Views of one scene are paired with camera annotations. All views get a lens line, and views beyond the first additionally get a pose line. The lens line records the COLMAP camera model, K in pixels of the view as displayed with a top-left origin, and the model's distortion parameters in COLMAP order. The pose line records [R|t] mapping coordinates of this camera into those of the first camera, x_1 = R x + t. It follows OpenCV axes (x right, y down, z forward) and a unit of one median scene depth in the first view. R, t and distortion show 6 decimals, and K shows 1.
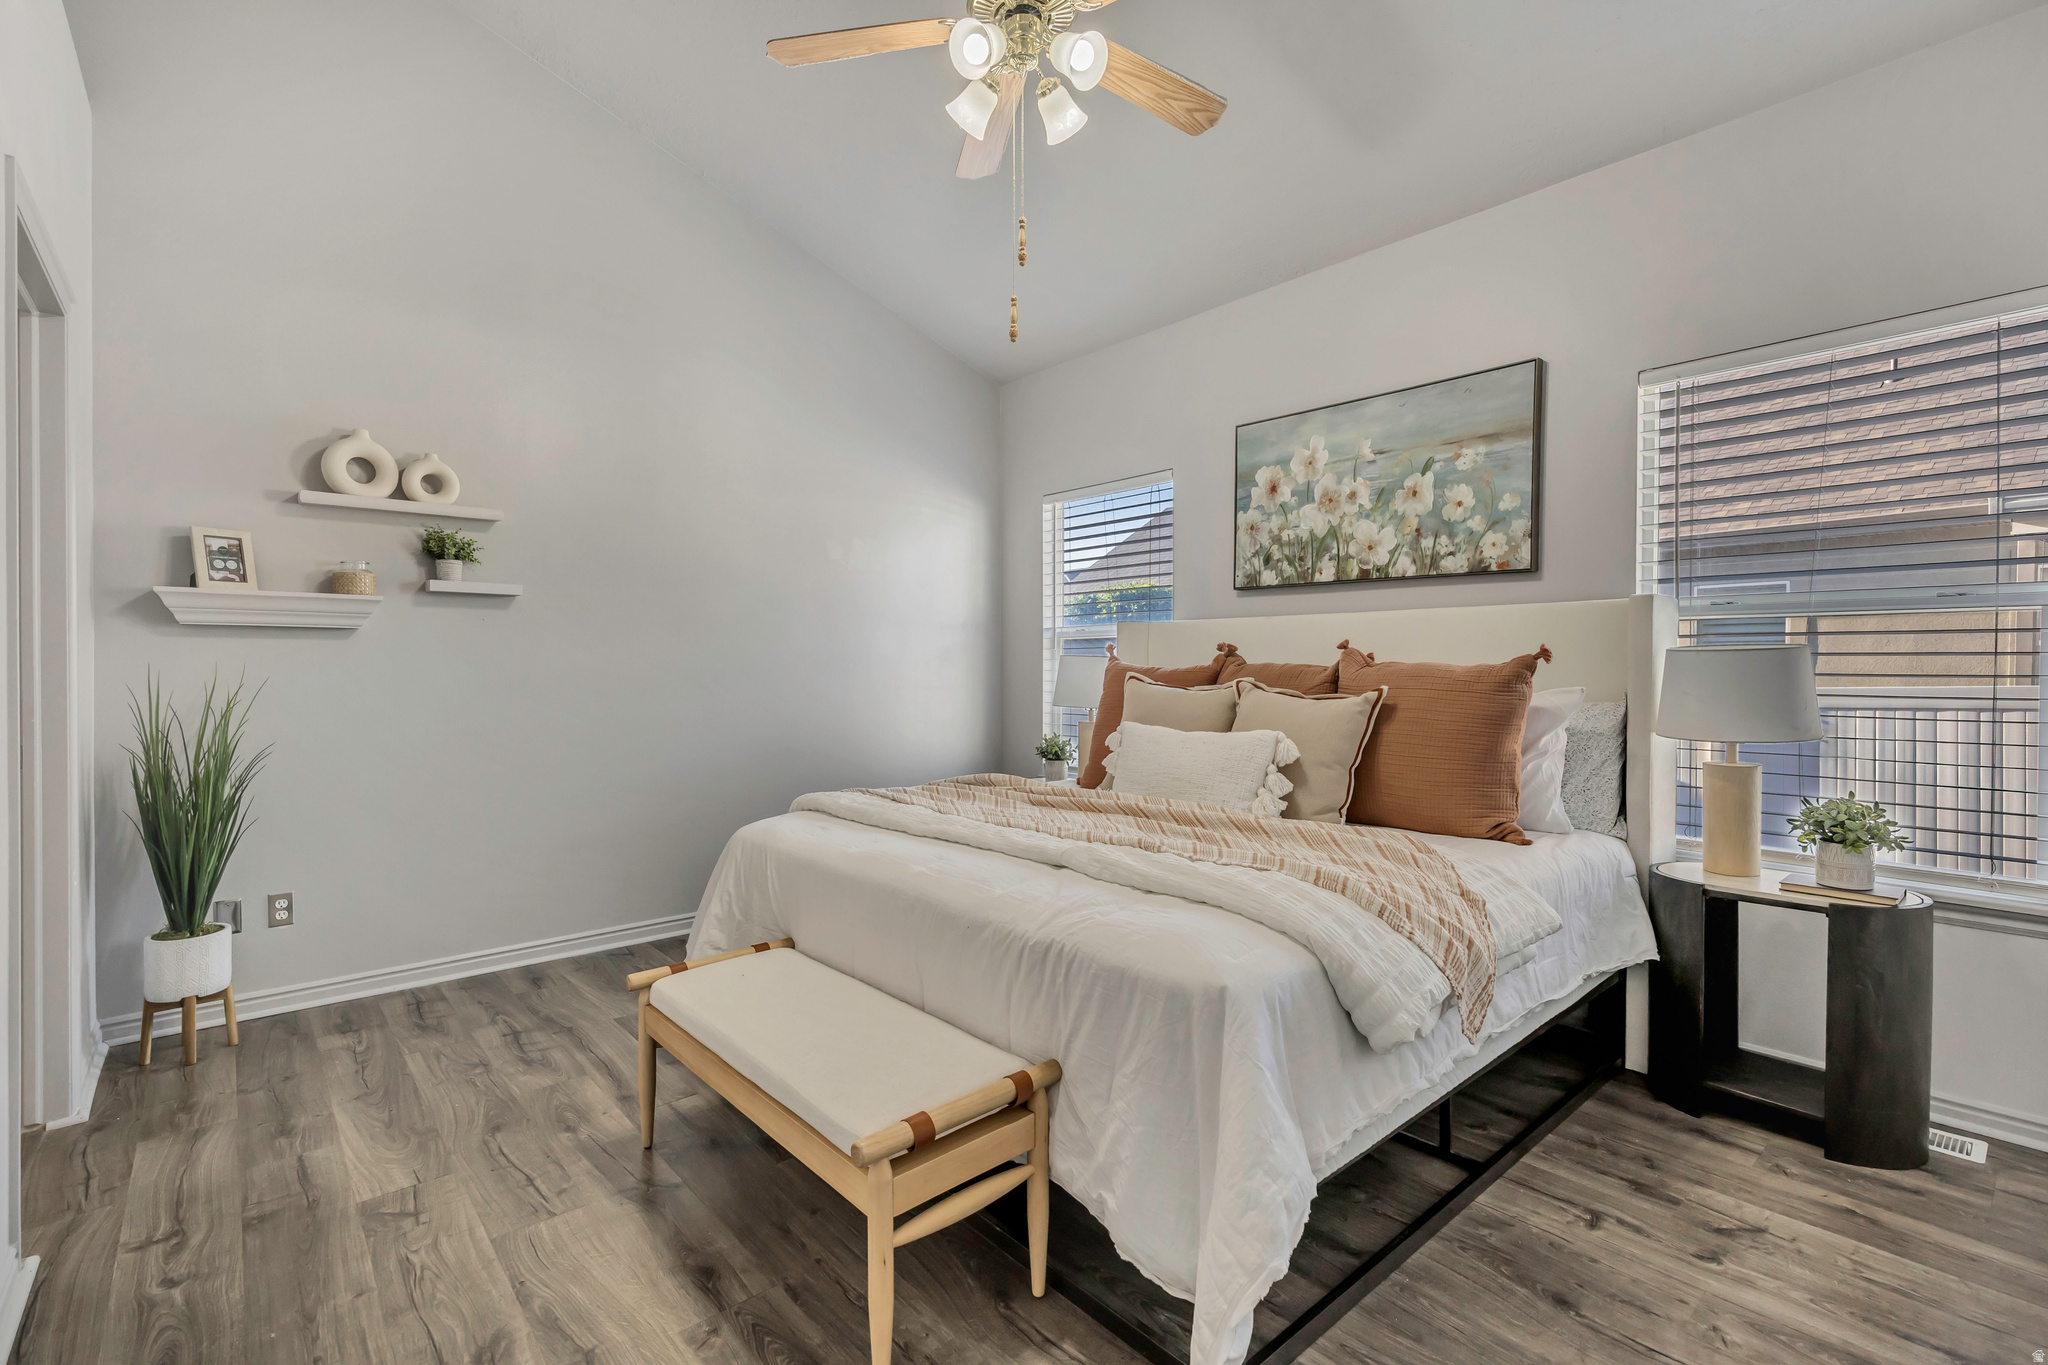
lens RADIAL K [[893.3, 0, 988.2], [0, 893.3, 674.7], [0, 0, 1]] dist [-0.000622, 0.000937]
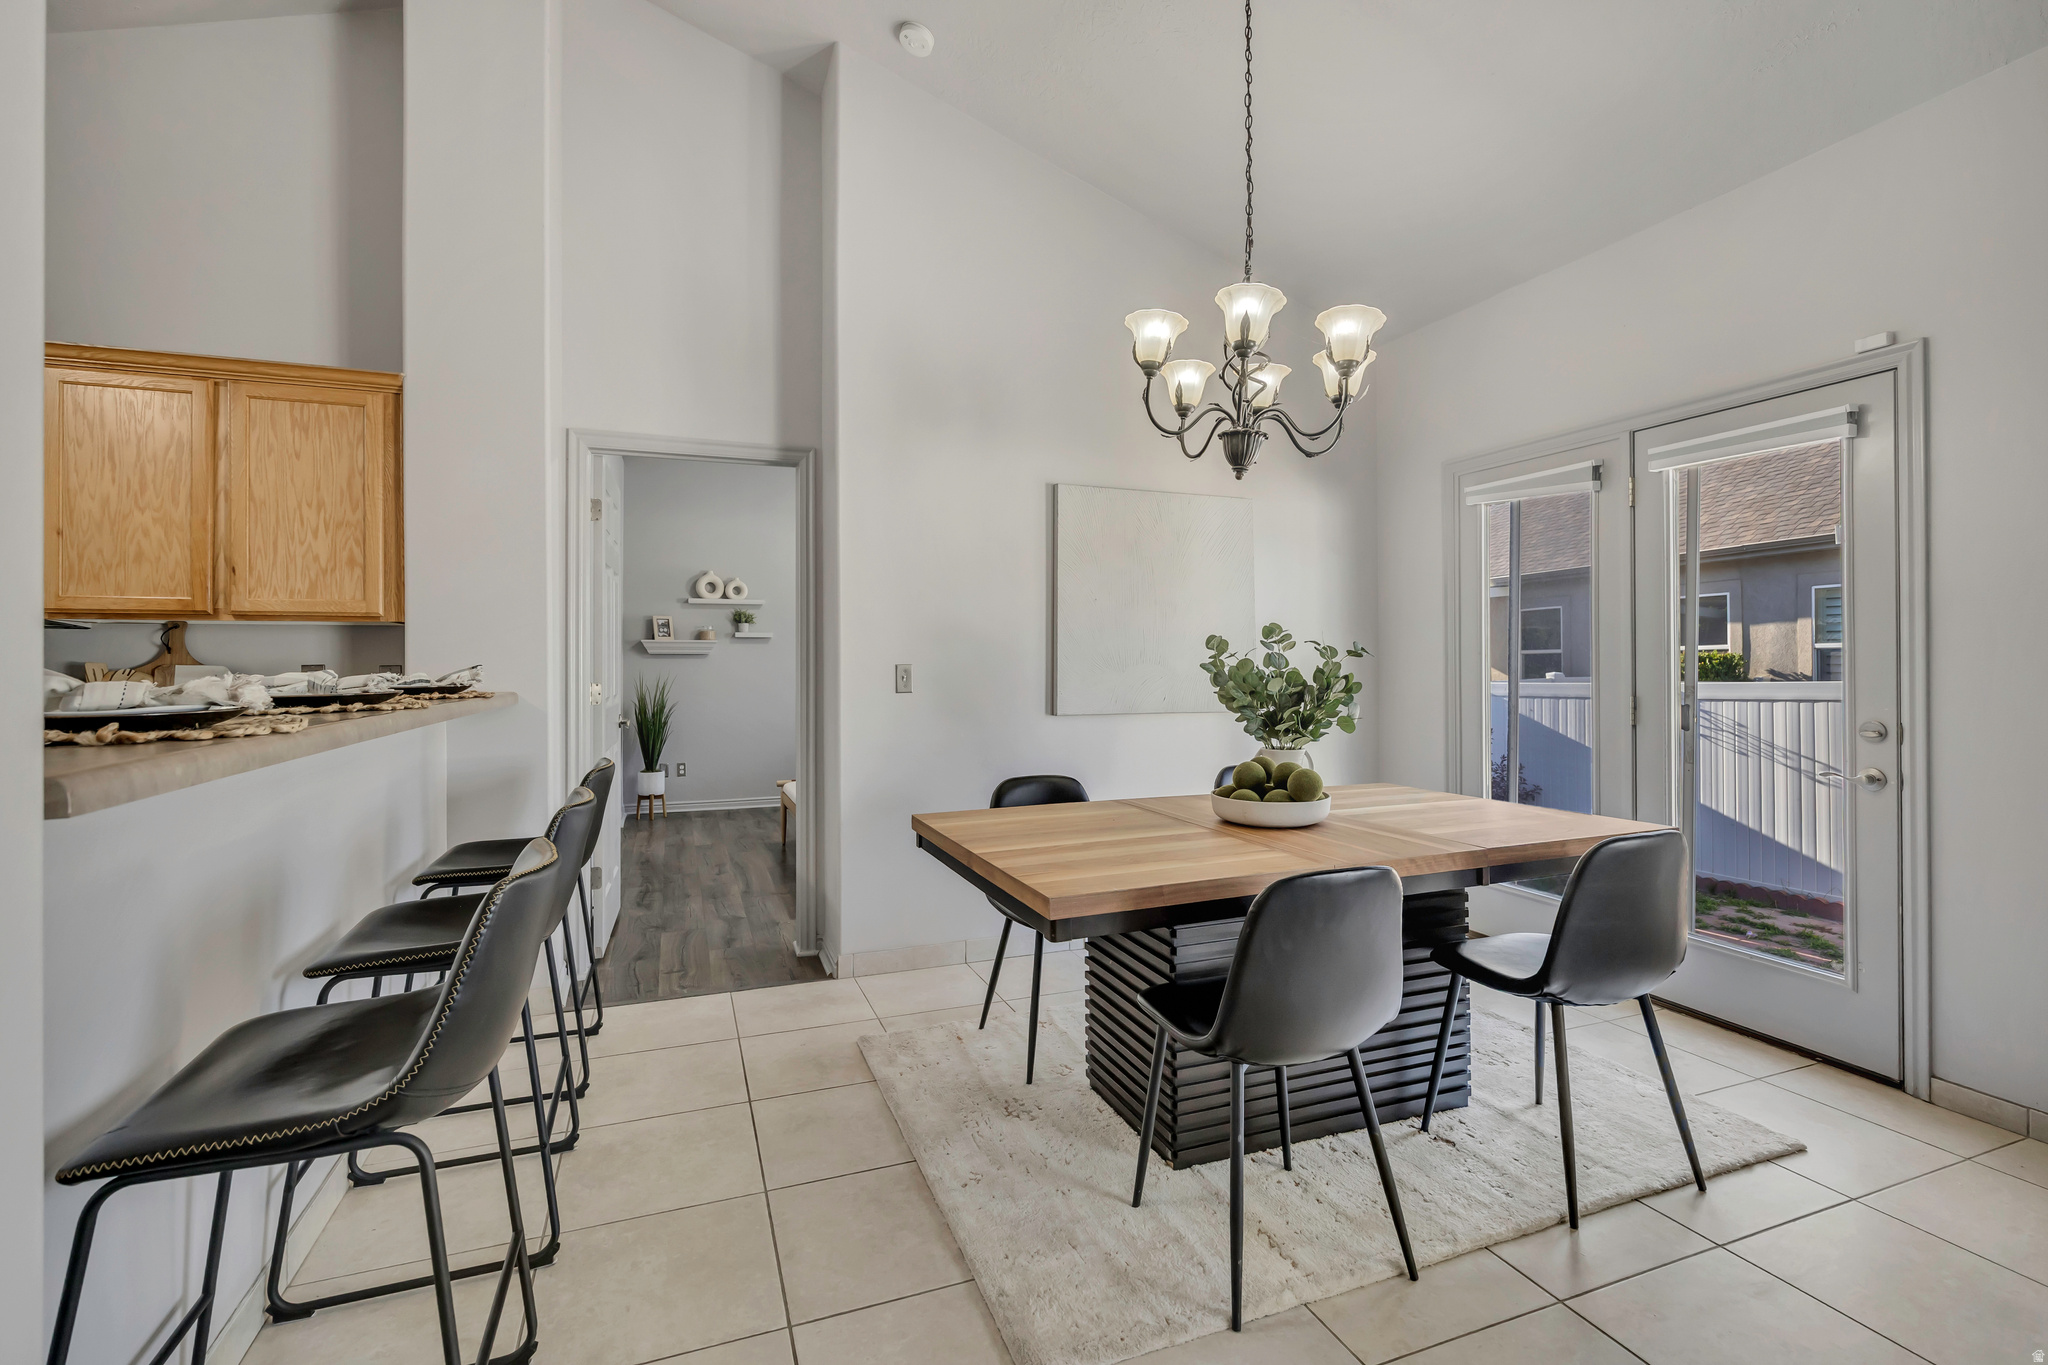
lens RADIAL K [[893.3, 0, 1010.7], [0, 893.3, 661.8], [0, 0, 1]] dist [-0.000622, 0.000937]
pose [[0.938955, -0.006626, -0.343977, 0.903538], [0.001843, 0.999897, -0.014230, 0.004467], [0.344036, 0.012728, 0.938870, -0.996539]]
